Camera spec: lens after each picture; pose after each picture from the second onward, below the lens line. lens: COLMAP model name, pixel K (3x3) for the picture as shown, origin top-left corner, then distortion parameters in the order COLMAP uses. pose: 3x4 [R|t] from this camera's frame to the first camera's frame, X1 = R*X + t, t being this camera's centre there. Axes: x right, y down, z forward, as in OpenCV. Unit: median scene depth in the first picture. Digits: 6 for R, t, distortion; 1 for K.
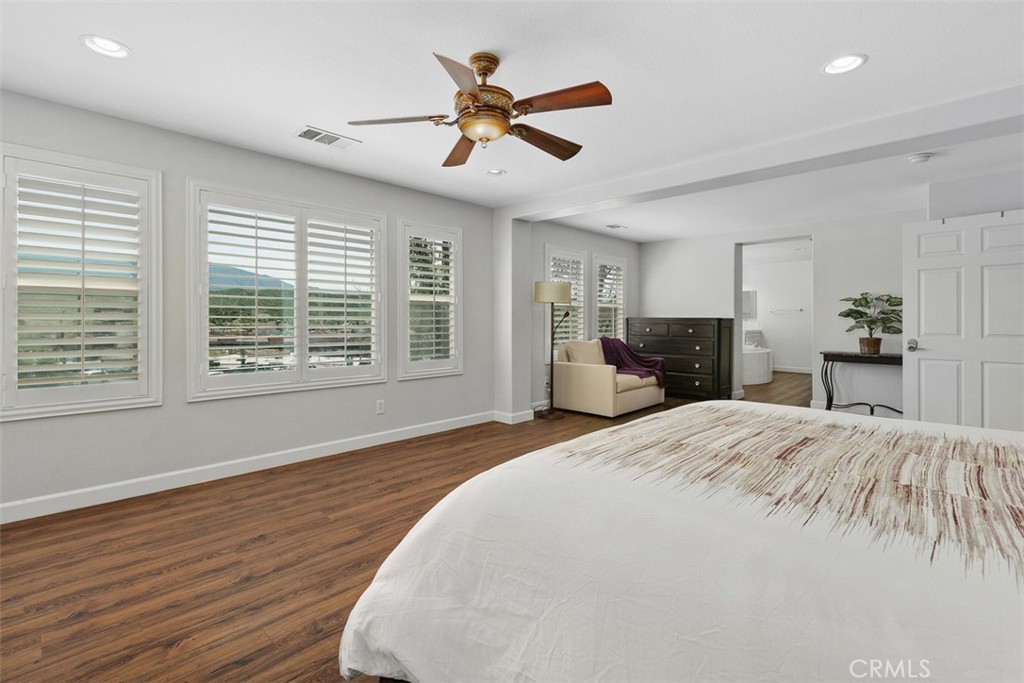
lens RADIAL K [[466.8, 0, 513.4], [0, 466.8, 332.9], [0, 0, 1]] dist [-0.004842, 0.000039]
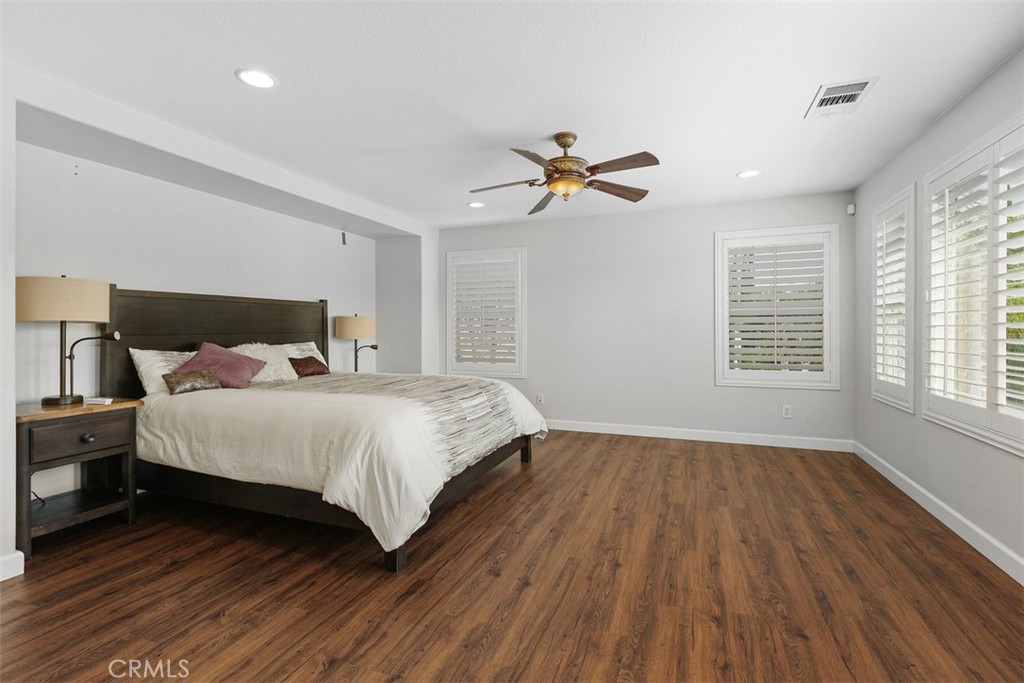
lens RADIAL K [[466.8, 0, 512.7], [0, 466.8, 333.2], [0, 0, 1]] dist [-0.004842, 0.000039]
pose [[-0.926764, 0.003692, -0.375625, 0.460680], [-0.008801, 0.999464, 0.031536, -0.047264], [0.375540, 0.032532, -0.926235, 1.714700]]
